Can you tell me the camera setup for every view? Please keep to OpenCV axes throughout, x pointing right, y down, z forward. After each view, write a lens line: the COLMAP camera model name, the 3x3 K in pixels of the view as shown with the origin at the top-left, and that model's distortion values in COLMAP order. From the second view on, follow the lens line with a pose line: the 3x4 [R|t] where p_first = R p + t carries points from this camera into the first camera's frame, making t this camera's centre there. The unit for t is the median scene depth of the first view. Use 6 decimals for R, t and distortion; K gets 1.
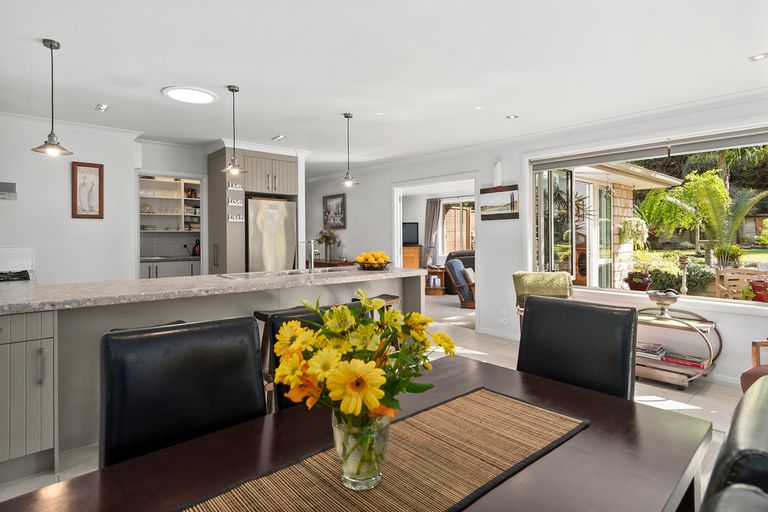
lens RADIAL K [[418.8, 0, 400.1], [0, 418.8, 236.2], [0, 0, 1]] dist [0.003952, 0.000854]
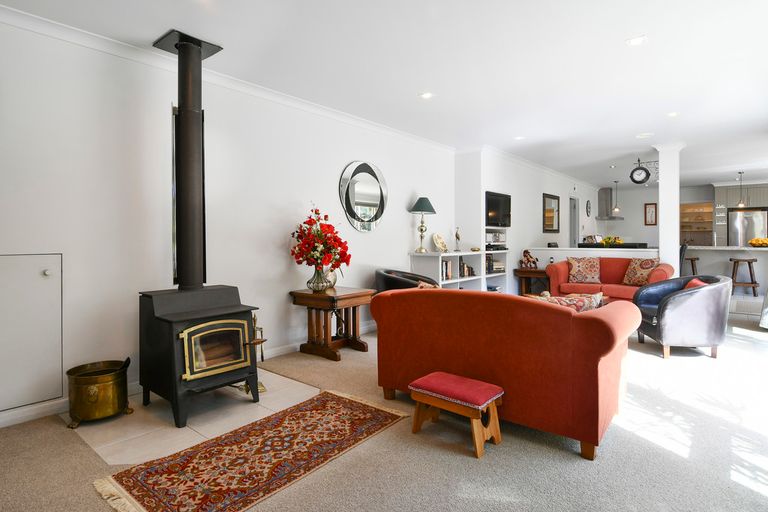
lens RADIAL K [[418.8, 0, 403.0], [0, 418.8, 240.5], [0, 0, 1]] dist [0.003952, 0.000854]
pose [[0.164228, 0.006391, -0.986402, 1.248388], [-0.001786, 0.999979, 0.006181, 0.029308], [0.986421, 0.000747, 0.164236, -0.734233]]
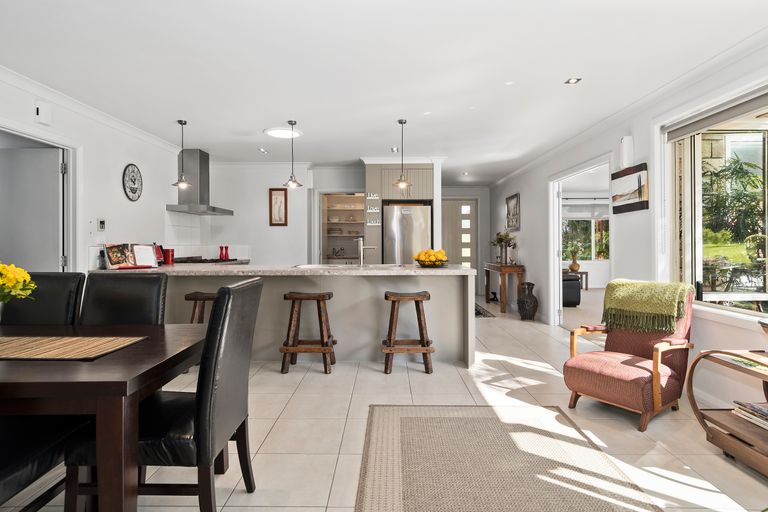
lens RADIAL K [[418.8, 0, 386.2], [0, 418.8, 248.1], [0, 0, 1]] dist [0.003952, 0.000854]
pose [[0.736491, 0.004579, -0.676432, 0.441695], [0.002559, 0.999951, 0.009556, 0.018773], [0.676442, -0.008769, 0.736444, 0.143514]]
